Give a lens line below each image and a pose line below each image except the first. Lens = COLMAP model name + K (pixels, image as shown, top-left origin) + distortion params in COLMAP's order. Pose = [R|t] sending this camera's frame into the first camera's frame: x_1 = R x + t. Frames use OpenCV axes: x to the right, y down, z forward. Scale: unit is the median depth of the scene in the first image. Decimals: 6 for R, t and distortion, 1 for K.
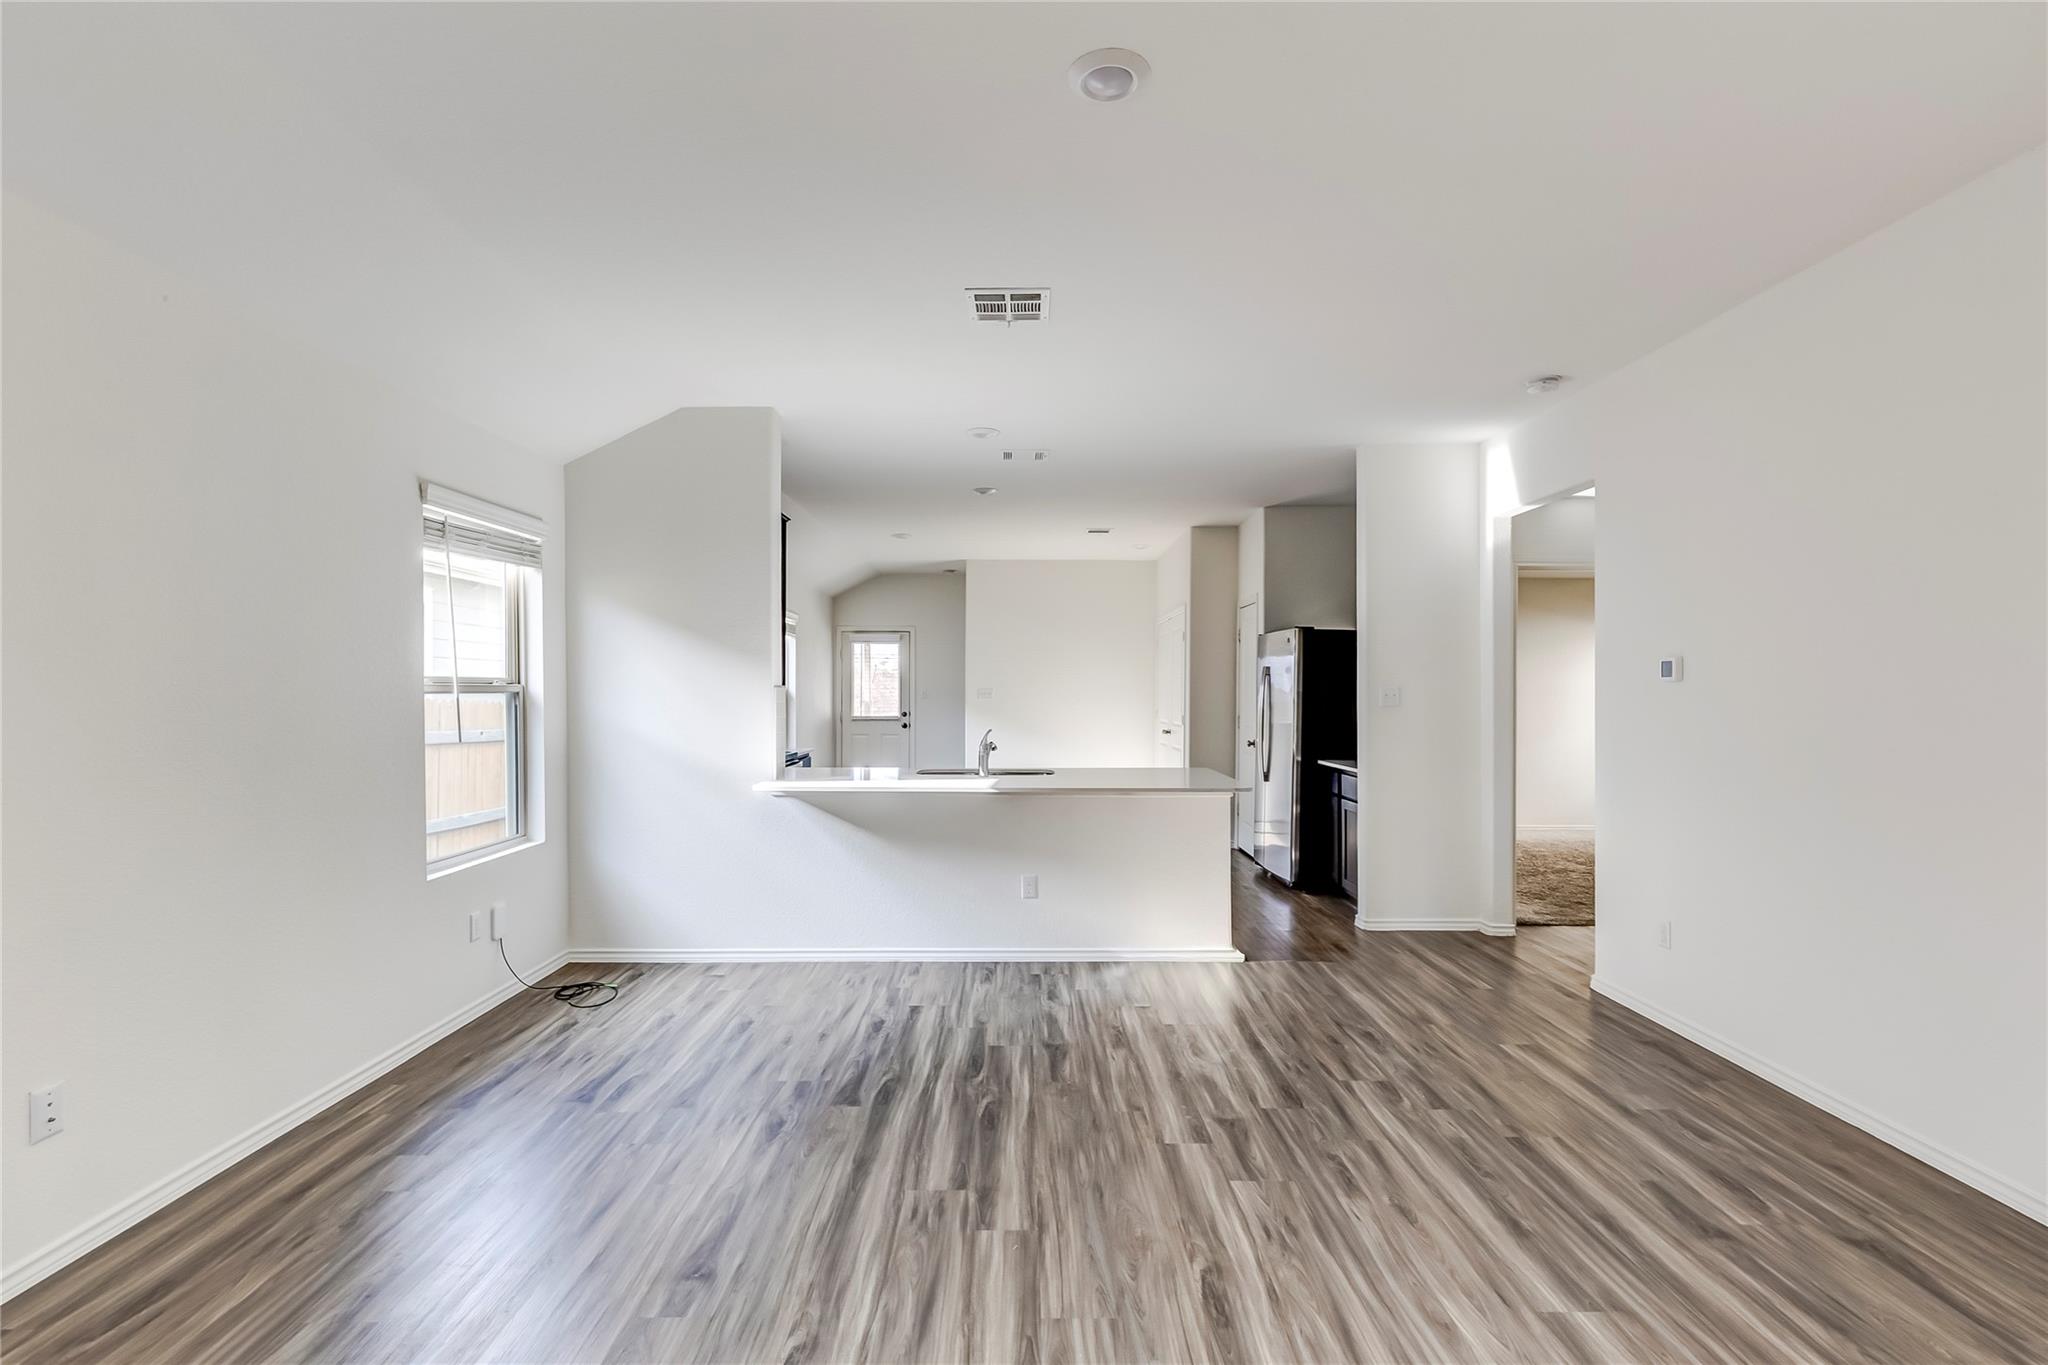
lens RADIAL K [[932.4, 0, 1037.1], [0, 932.4, 693.4], [0, 0, 1]] dist [0.005231, 0.000303]
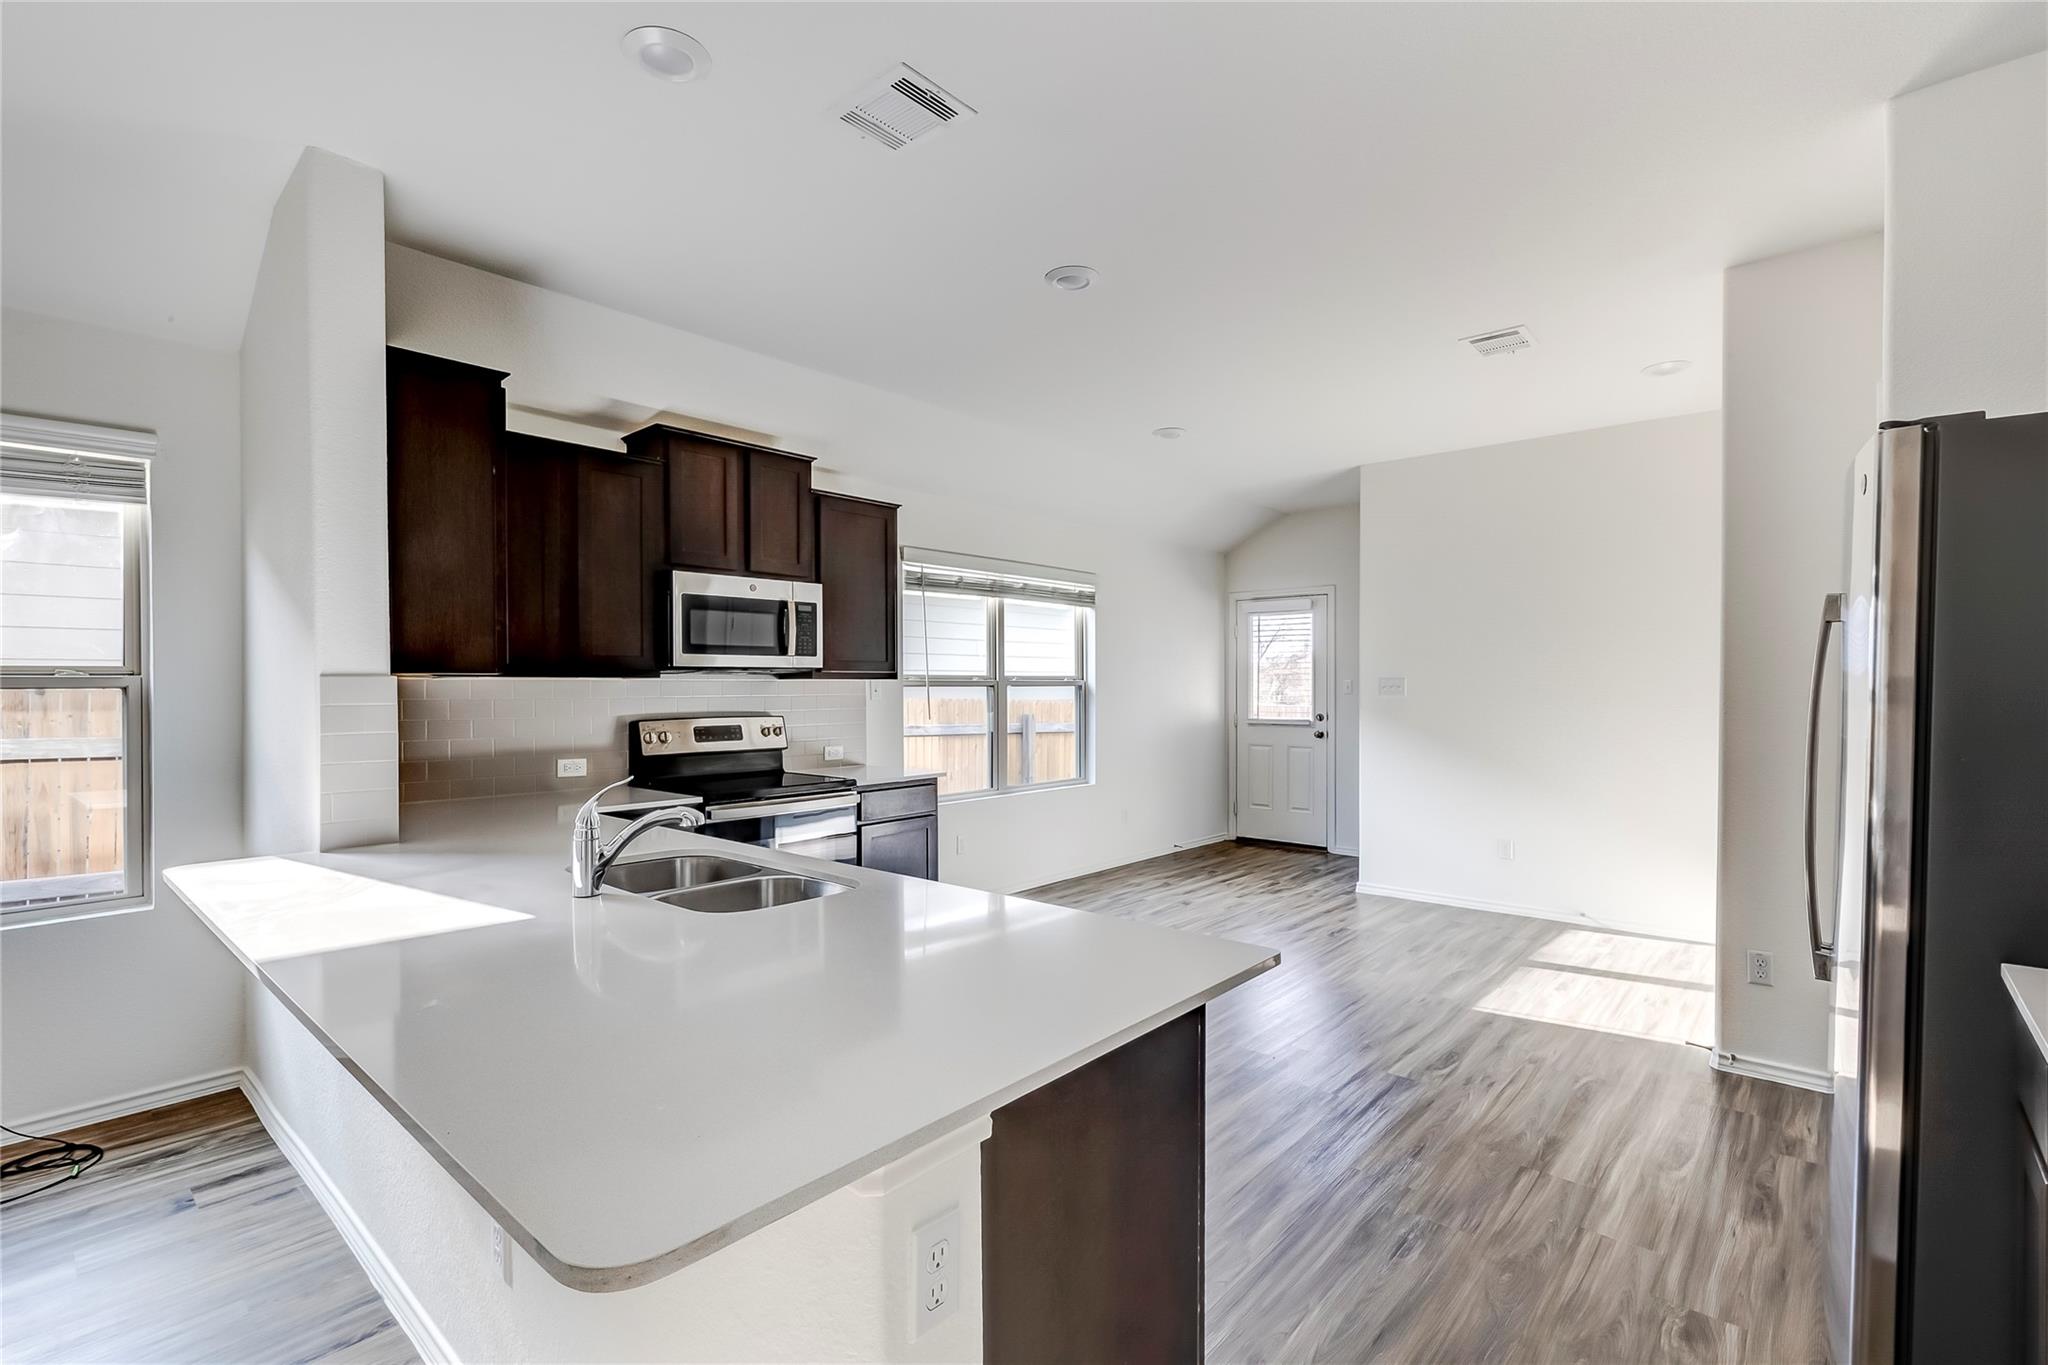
lens RADIAL K [[932.4, 0, 1022.4], [0, 932.4, 691.2], [0, 0, 1]] dist [0.005231, 0.000303]
pose [[0.734349, 0.002799, -0.678767, 0.416110], [0.001104, 0.999985, 0.005318, -0.001173], [0.678772, -0.004655, 0.734335, 0.984440]]
